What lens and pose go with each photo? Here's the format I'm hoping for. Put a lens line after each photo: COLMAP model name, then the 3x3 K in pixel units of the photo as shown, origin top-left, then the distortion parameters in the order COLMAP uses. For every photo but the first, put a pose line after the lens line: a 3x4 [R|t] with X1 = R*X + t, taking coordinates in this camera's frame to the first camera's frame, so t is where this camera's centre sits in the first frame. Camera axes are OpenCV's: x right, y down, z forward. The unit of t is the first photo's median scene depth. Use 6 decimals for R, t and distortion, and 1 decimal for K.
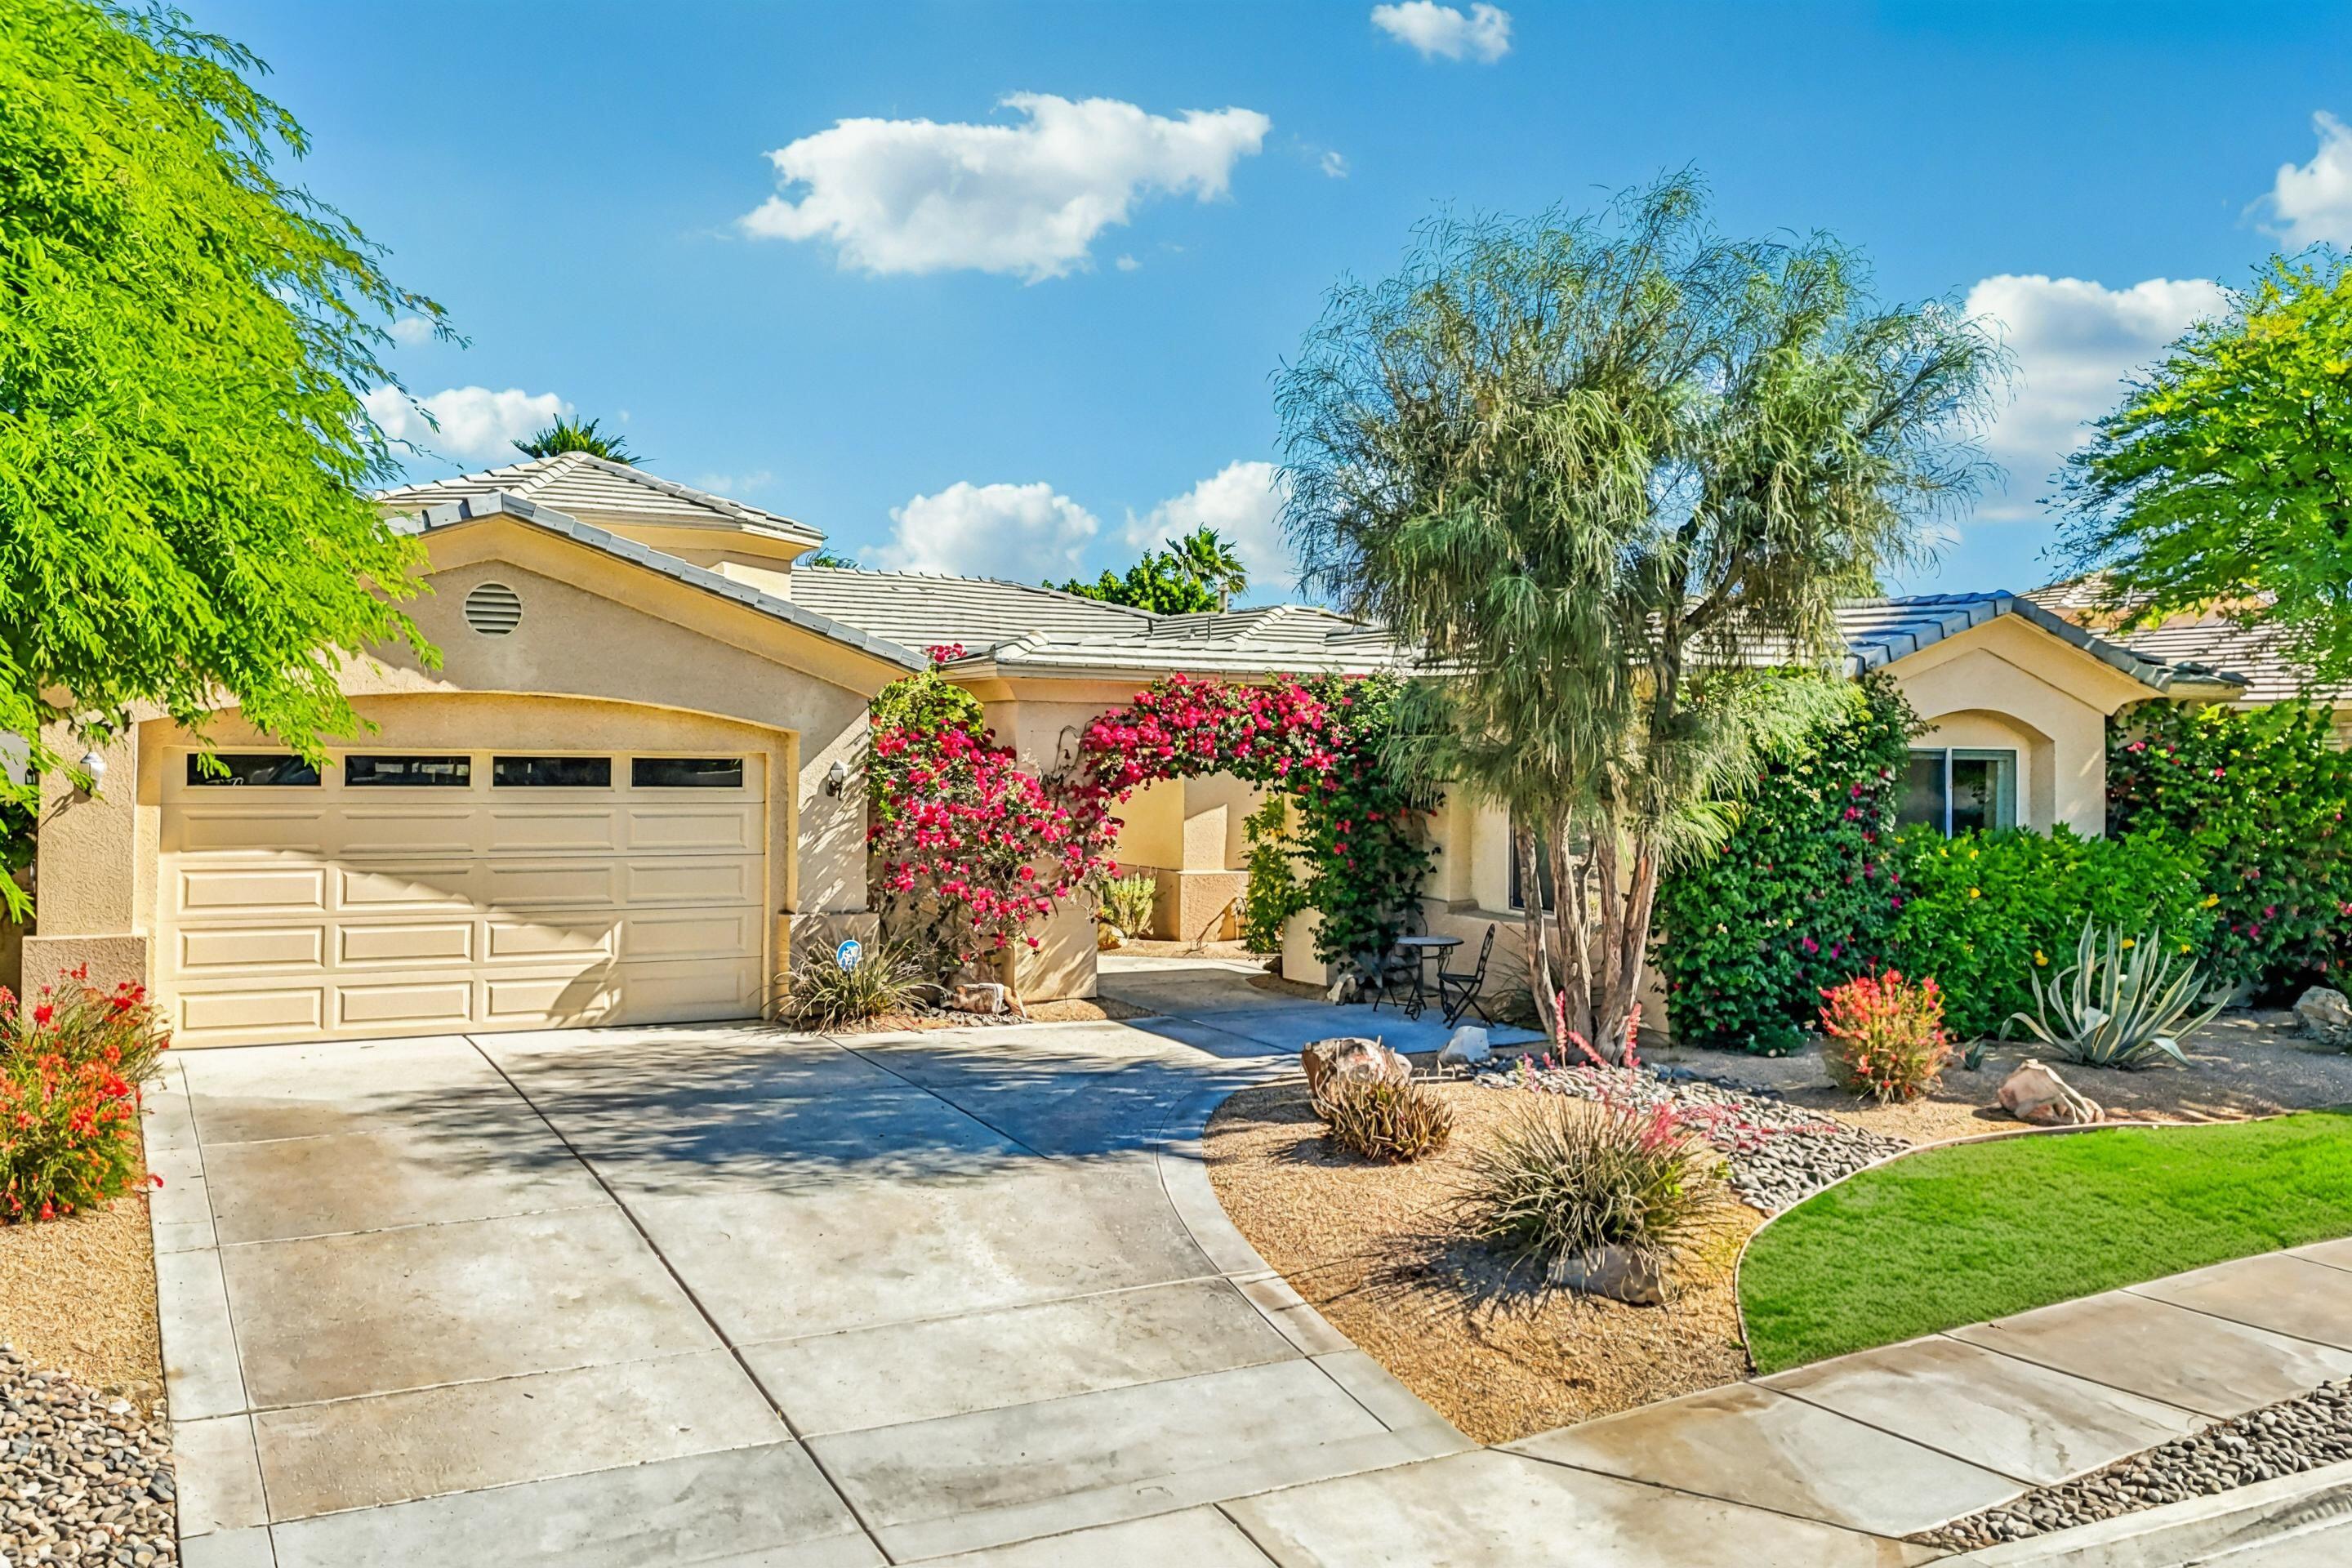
lens RADIAL K [[1100.0, 0, 1178.1], [0, 1100.0, 772.9], [0, 0, 1]] dist [-0.000548, -0.000675]
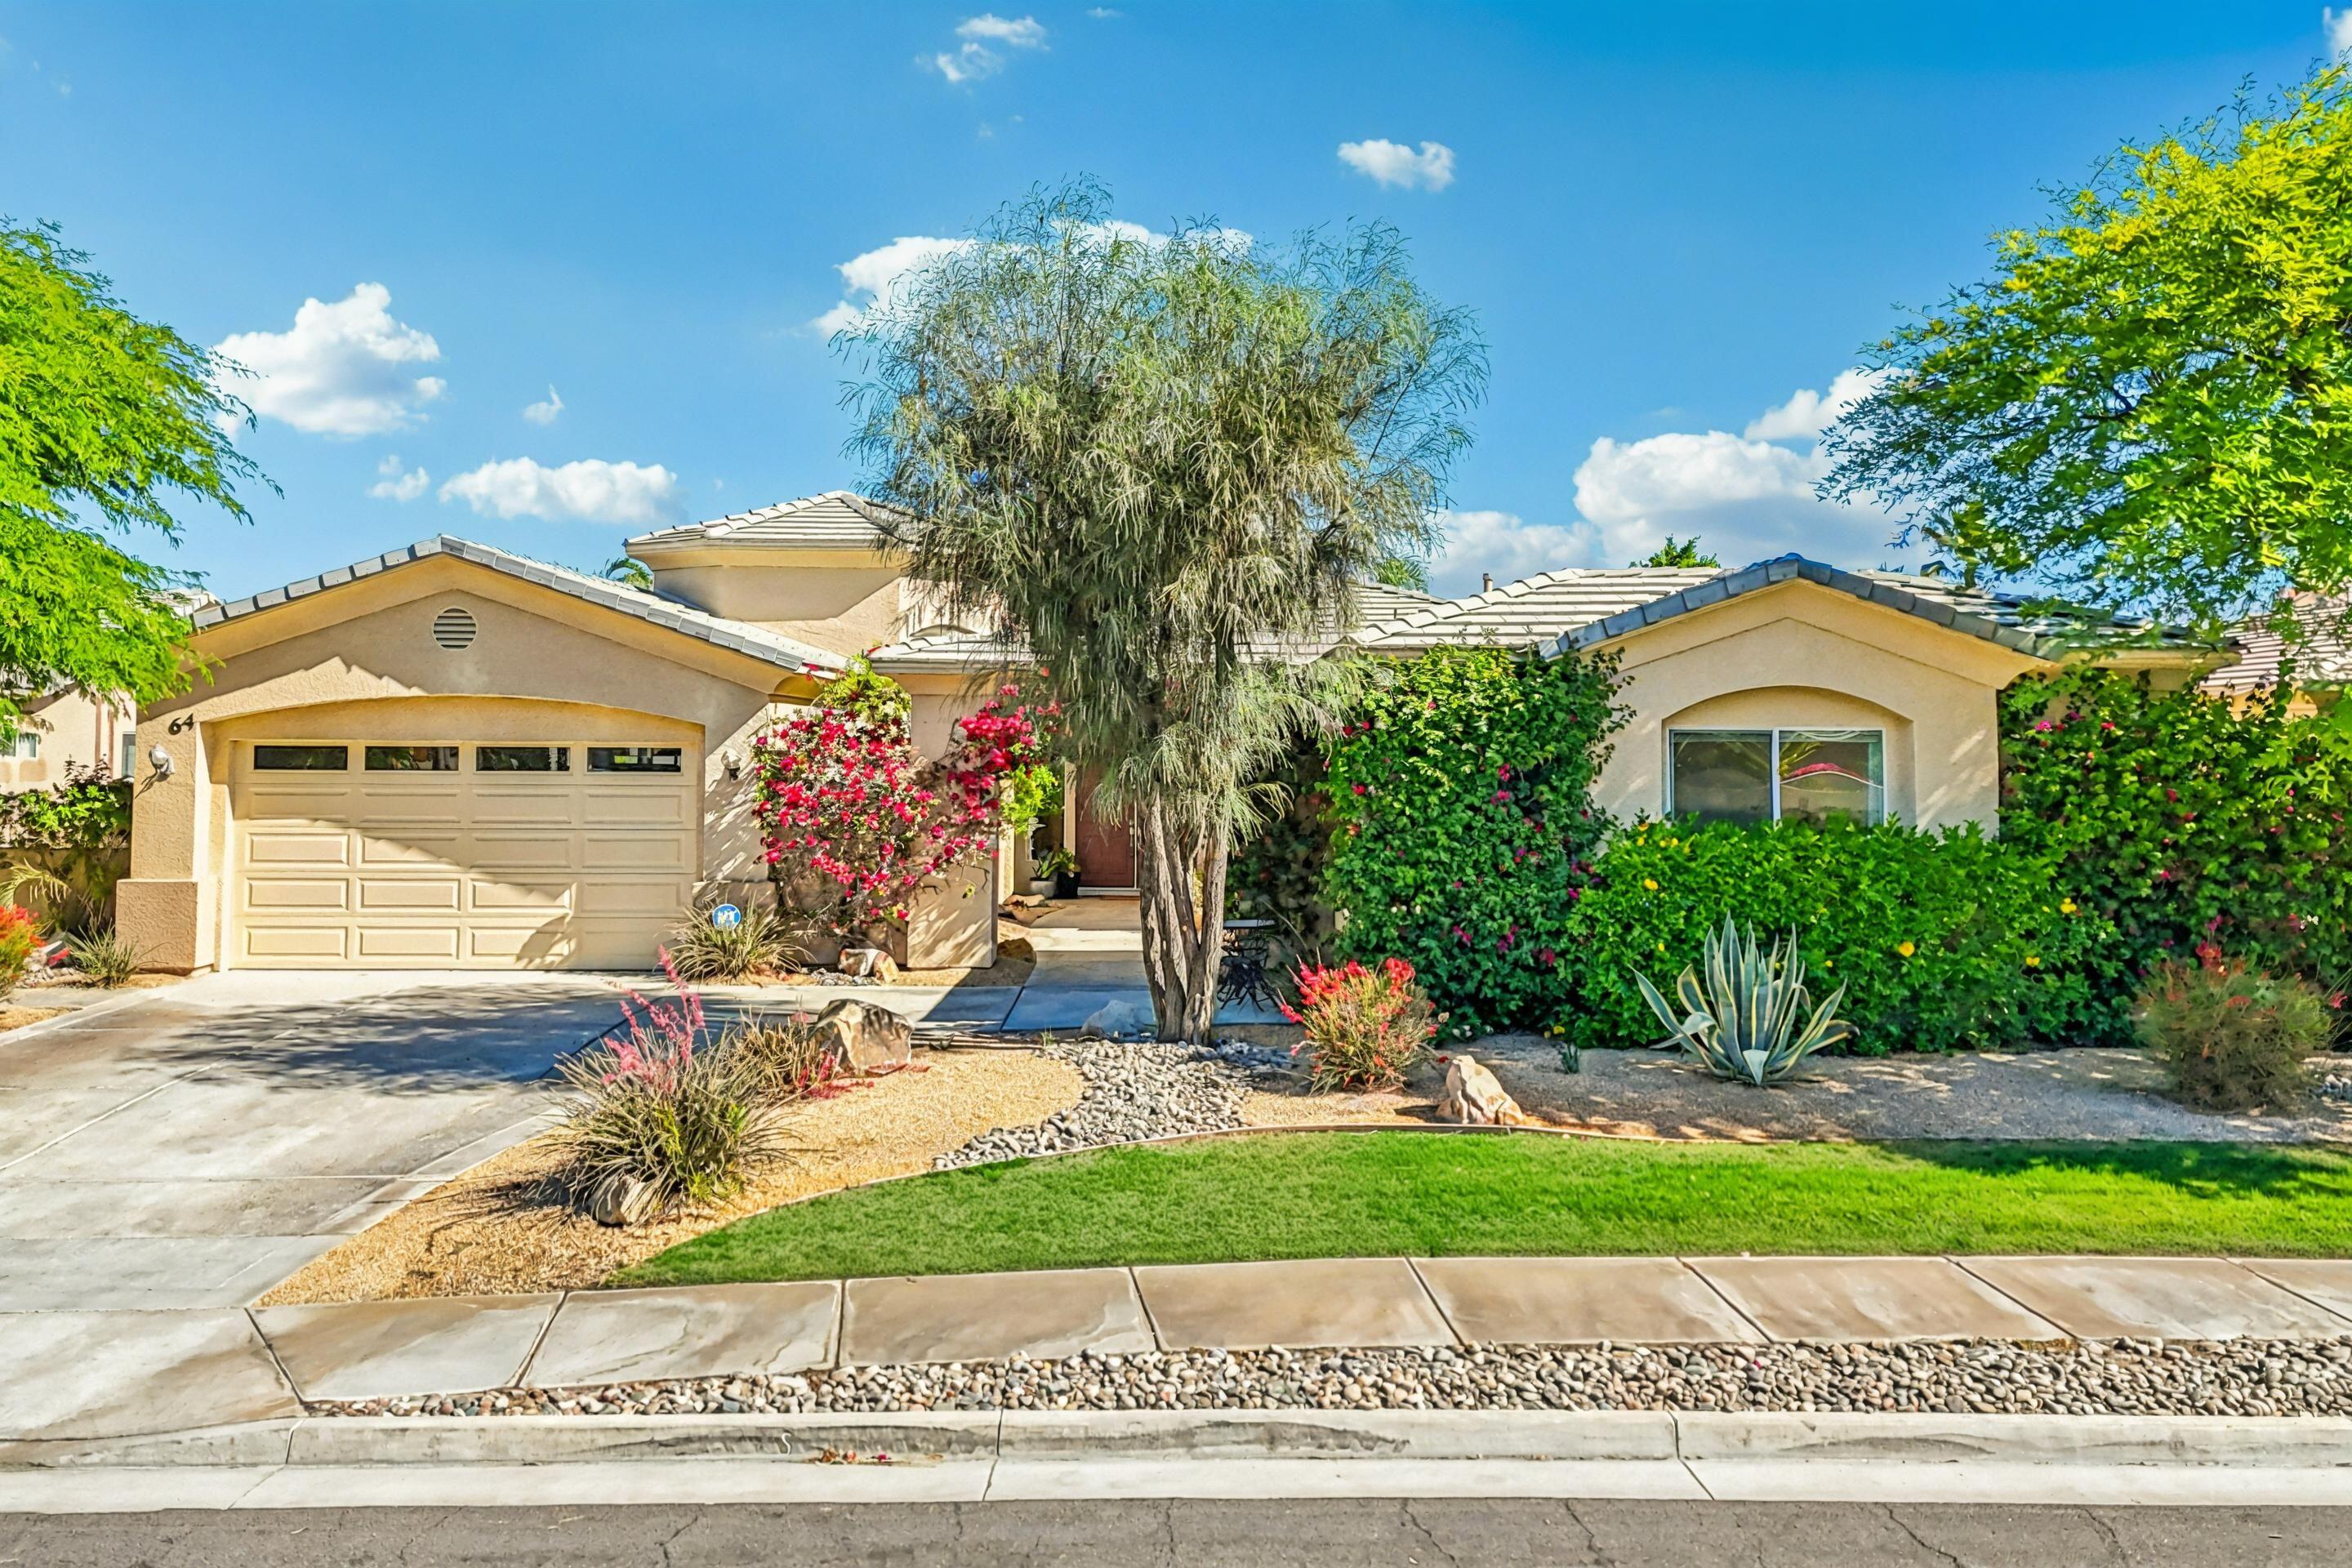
lens RADIAL K [[1075.0, 0, 1188.0], [0, 1075.0, 759.8], [0, 0, 1]] dist [-0.002730, -0.000128]
pose [[0.968114, -0.001669, -0.250506, 0.450727], [0.000939, 0.999995, -0.003034, 0.003707], [0.250509, 0.002702, 0.968110, 0.028410]]
